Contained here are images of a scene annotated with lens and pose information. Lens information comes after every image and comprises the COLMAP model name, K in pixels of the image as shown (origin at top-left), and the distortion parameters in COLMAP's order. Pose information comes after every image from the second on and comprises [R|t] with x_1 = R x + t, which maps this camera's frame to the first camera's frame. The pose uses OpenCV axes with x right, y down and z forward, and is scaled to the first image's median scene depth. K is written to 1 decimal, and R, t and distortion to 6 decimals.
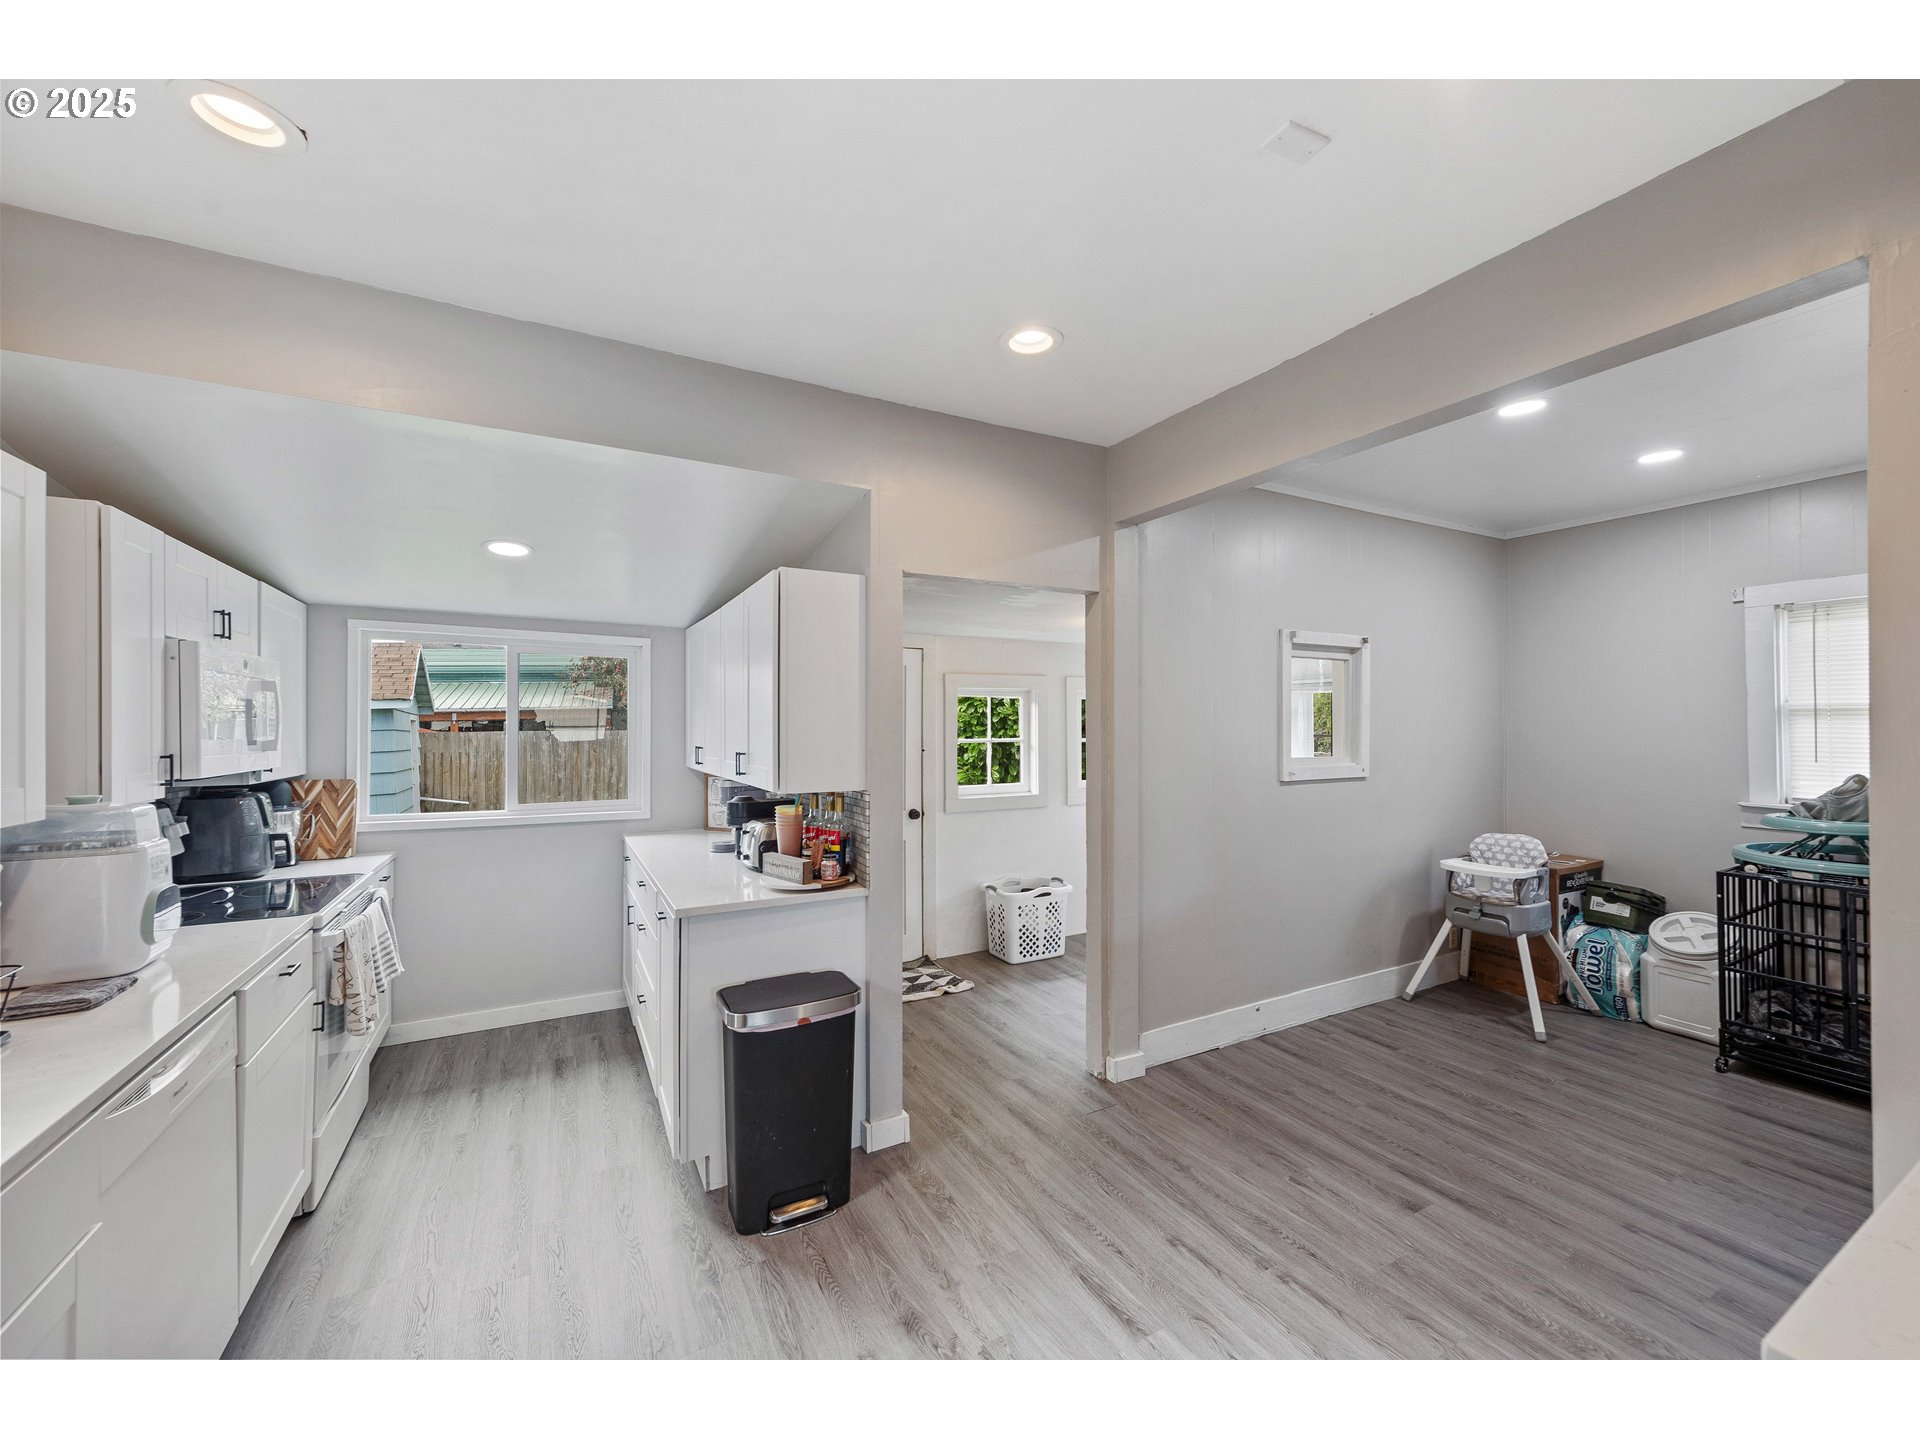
lens RADIAL K [[771.5, 0, 969.2], [0, 771.5, 717.7], [0, 0, 1]] dist [0.003950, 0.000116]
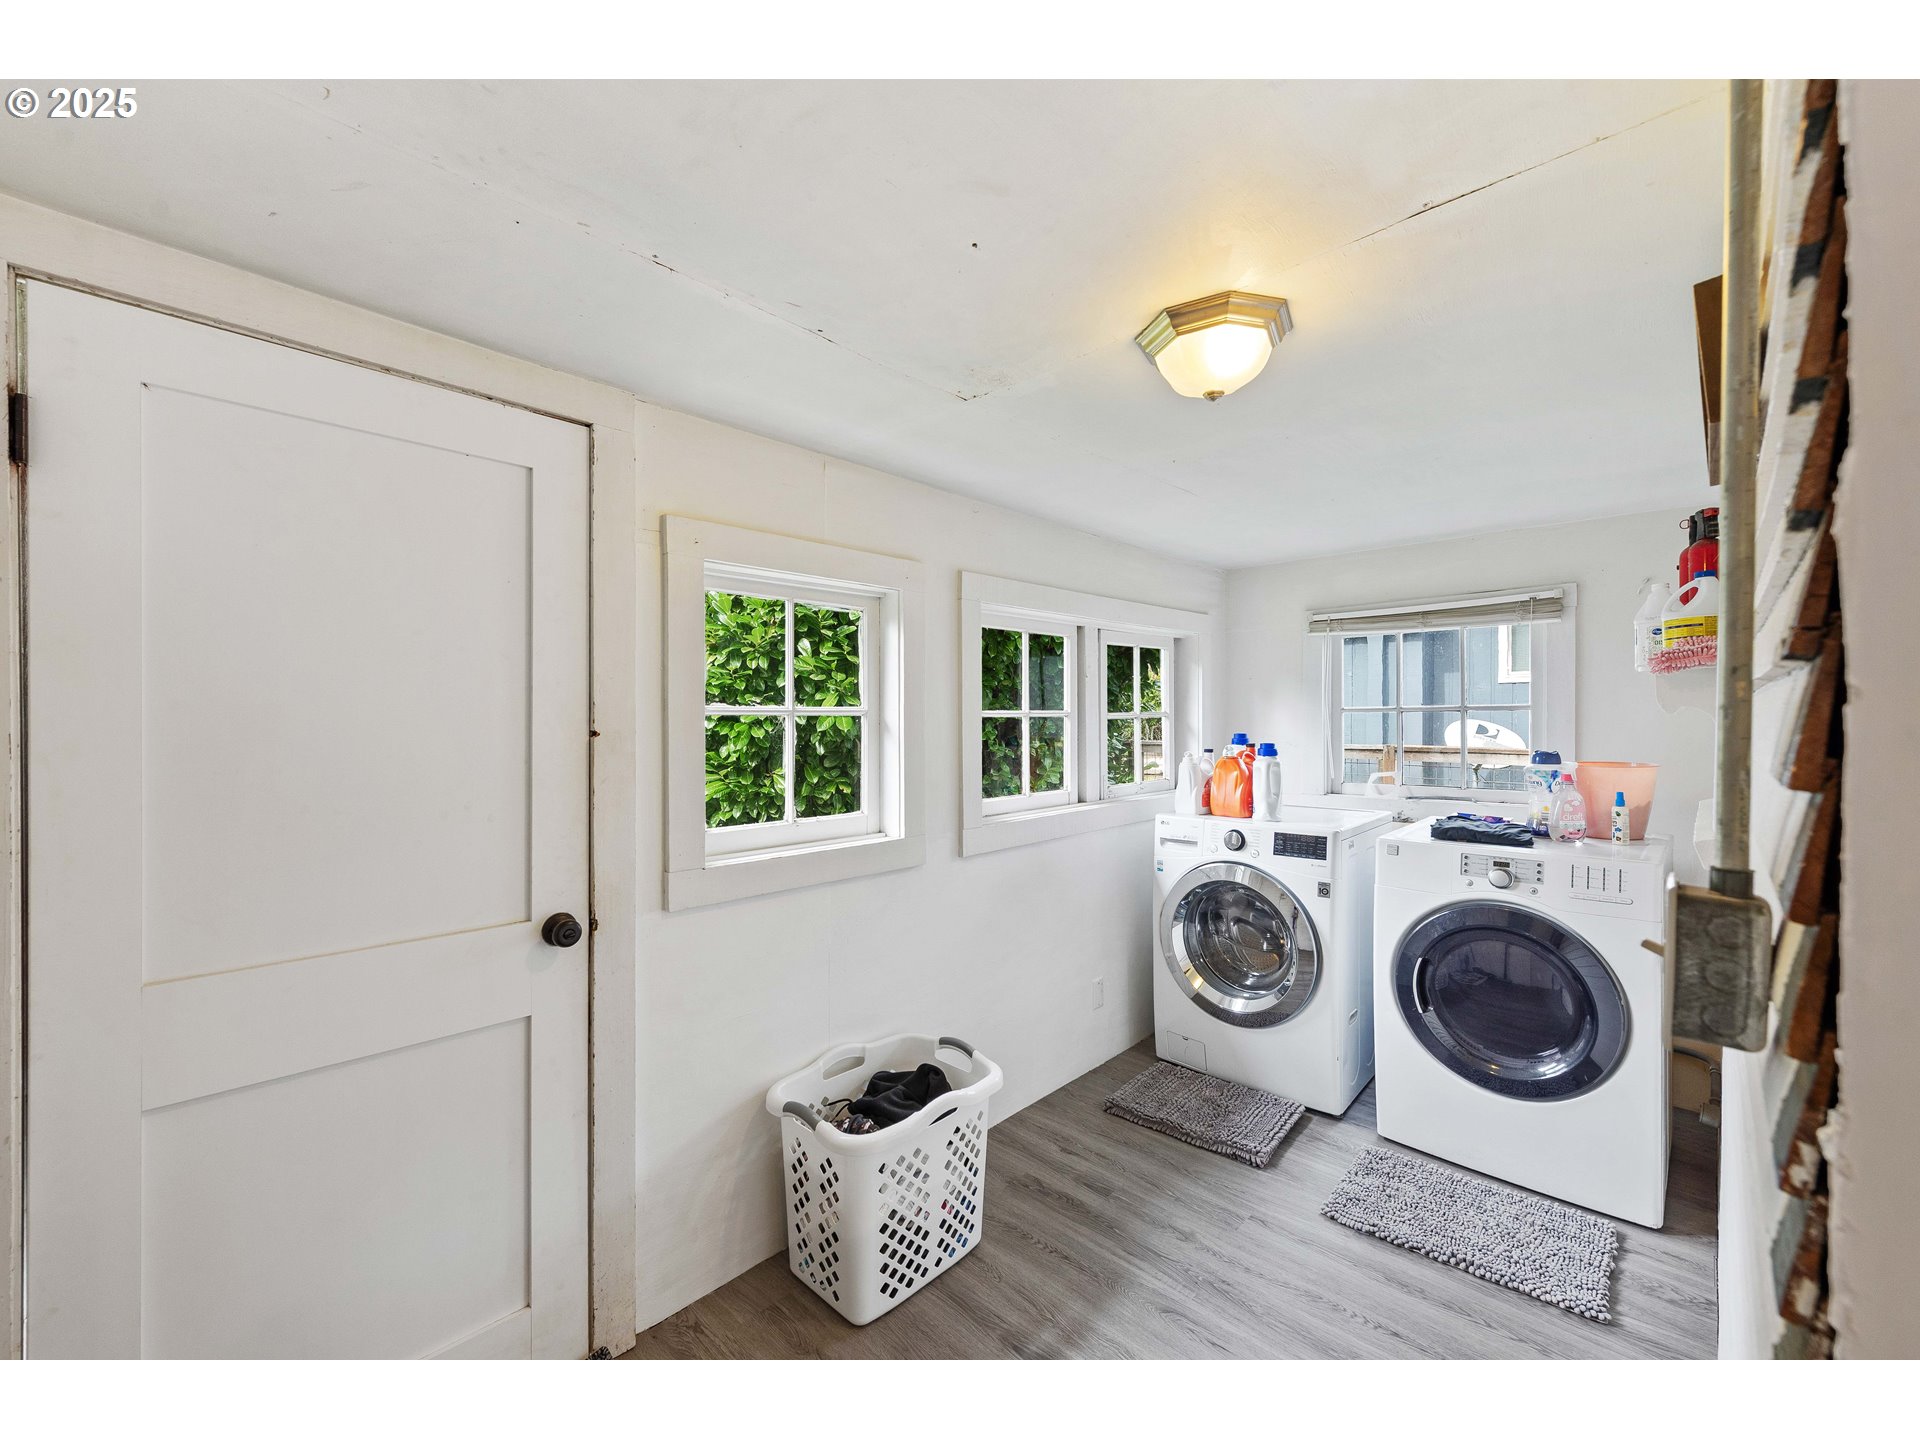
lens RADIAL K [[771.5, 0, 973.4], [0, 771.5, 719.3], [0, 0, 1]] dist [0.003950, 0.000116]
pose [[0.951677, 0.002805, 0.307089, -0.005653], [-0.006685, 0.999911, 0.011581, 0.029804], [-0.307029, -0.013074, 0.951610, 0.618018]]
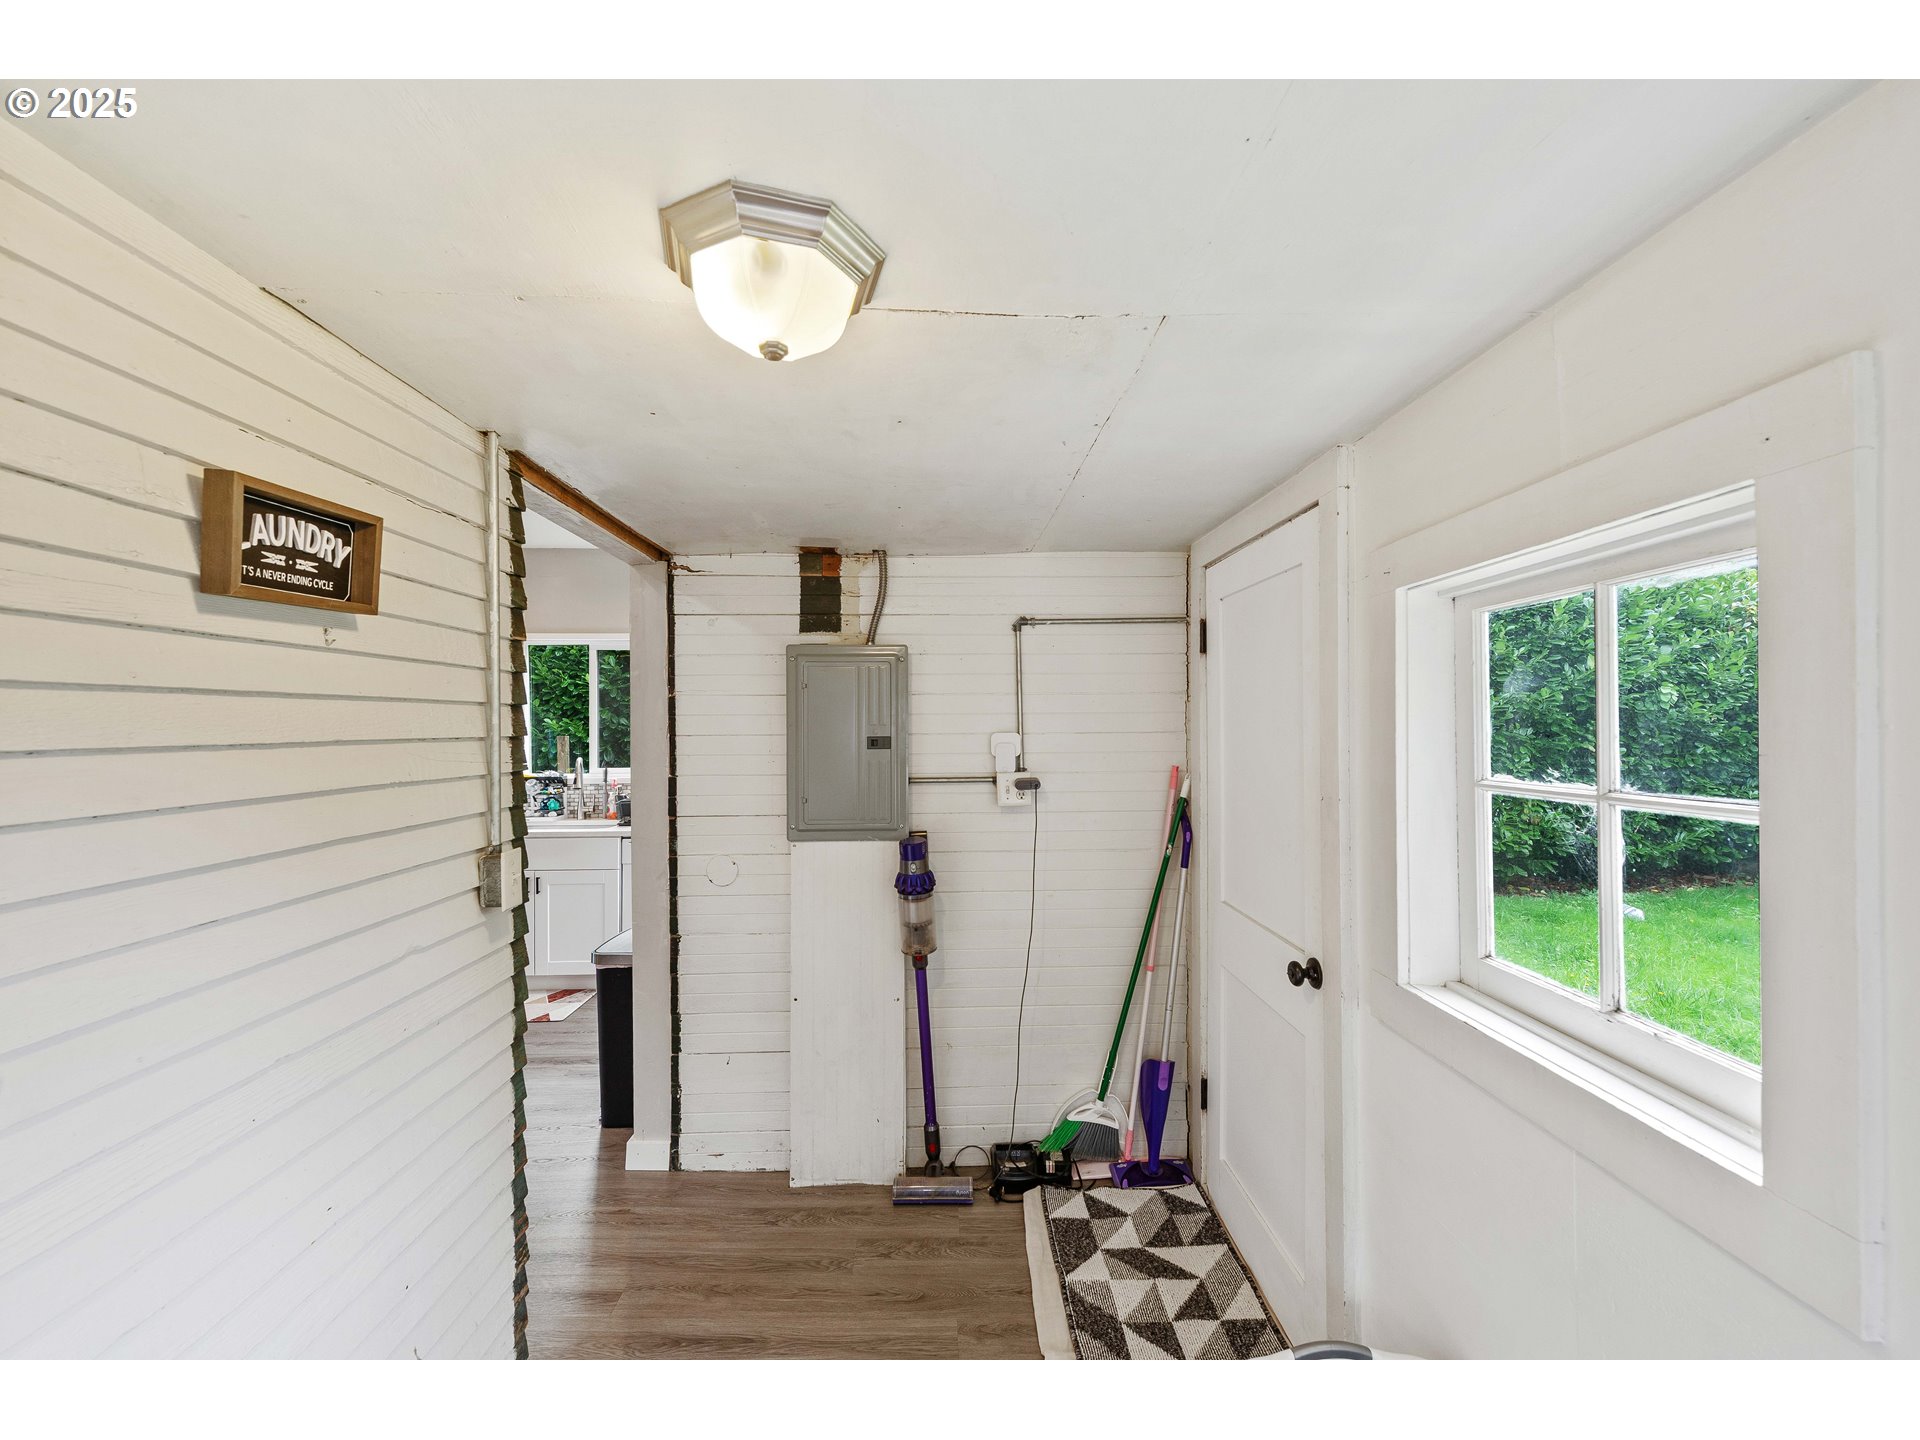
lens RADIAL K [[771.5, 0, 956.9], [0, 771.5, 720.4], [0, 0, 1]] dist [0.003950, 0.000116]
pose [[-0.461825, 0.001884, -0.886969, 0.306652], [0.015253, 0.999867, -0.005818, 0.007641], [0.886840, -0.016216, -0.461792, 0.977684]]
